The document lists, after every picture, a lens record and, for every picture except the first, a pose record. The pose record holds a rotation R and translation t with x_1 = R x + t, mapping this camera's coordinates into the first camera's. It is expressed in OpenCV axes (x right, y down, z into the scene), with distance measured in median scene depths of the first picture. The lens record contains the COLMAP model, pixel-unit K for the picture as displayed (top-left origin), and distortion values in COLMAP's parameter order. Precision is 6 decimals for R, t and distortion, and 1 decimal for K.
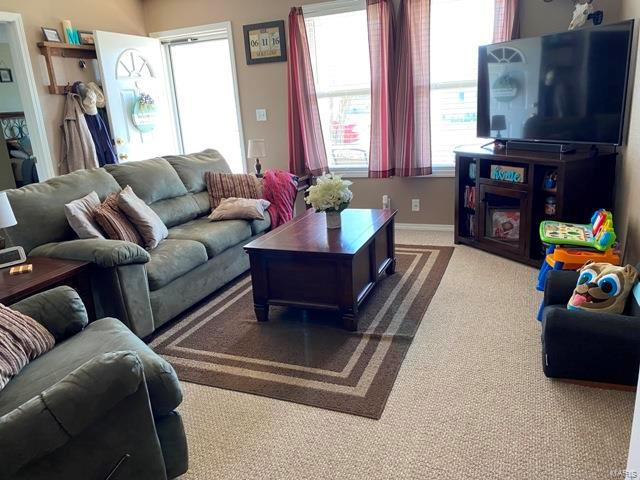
lens RADIAL K [[493.9, 0, 317.9], [0, 493.9, 241.1], [0, 0, 1]] dist [-0.003530, -0.005964]
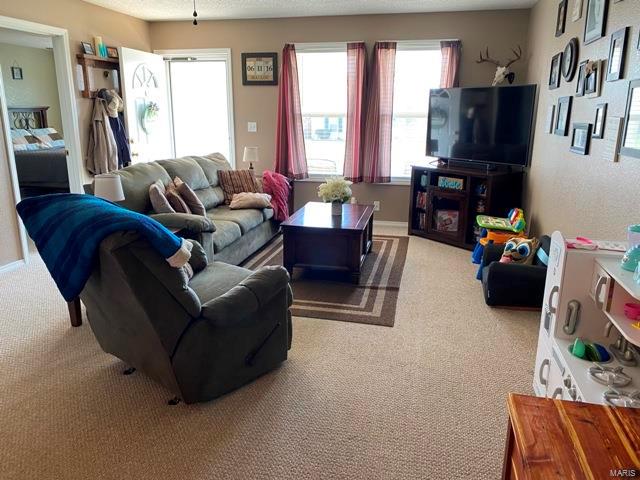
lens RADIAL K [[493.9, 0, 319.6], [0, 493.9, 244.5], [0, 0, 1]] dist [-0.003530, -0.005964]
pose [[0.982952, 0.026493, 0.181944, -0.193577], [-0.023210, 0.999528, -0.020149, 0.062259], [-0.182392, 0.015583, 0.983102, -0.253370]]
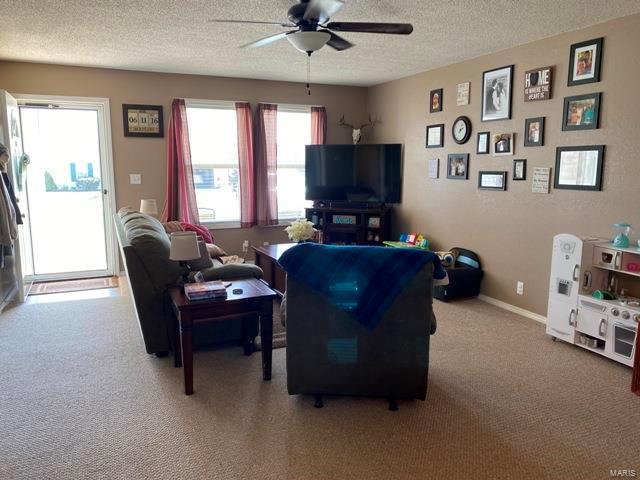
lens RADIAL K [[493.9, 0, 323.2], [0, 493.9, 239.1], [0, 0, 1]] dist [-0.003530, -0.005964]
pose [[0.686695, -0.043868, 0.725621, -0.775814], [0.148940, 0.985493, -0.081372, 0.049808], [-0.711524, 0.163952, 0.683266, -0.093824]]
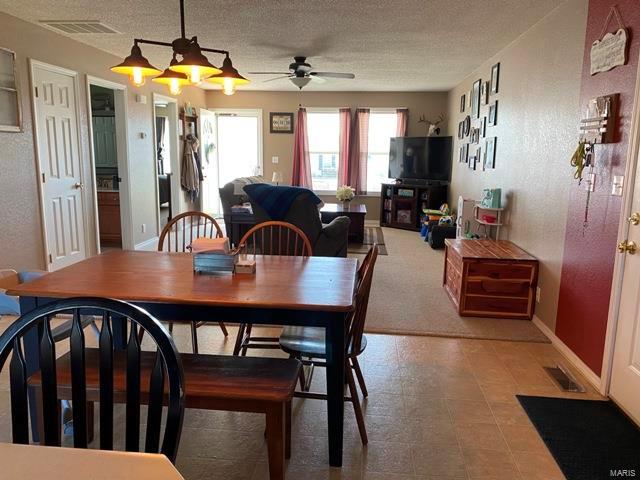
lens RADIAL K [[493.9, 0, 318.2], [0, 493.9, 257.0], [0, 0, 1]] dist [-0.003530, -0.005964]
pose [[0.951334, 0.018433, 0.307611, -0.615839], [0.004981, 0.997159, -0.075157, 0.288613], [-0.308123, 0.073032, 0.948539, -0.906773]]
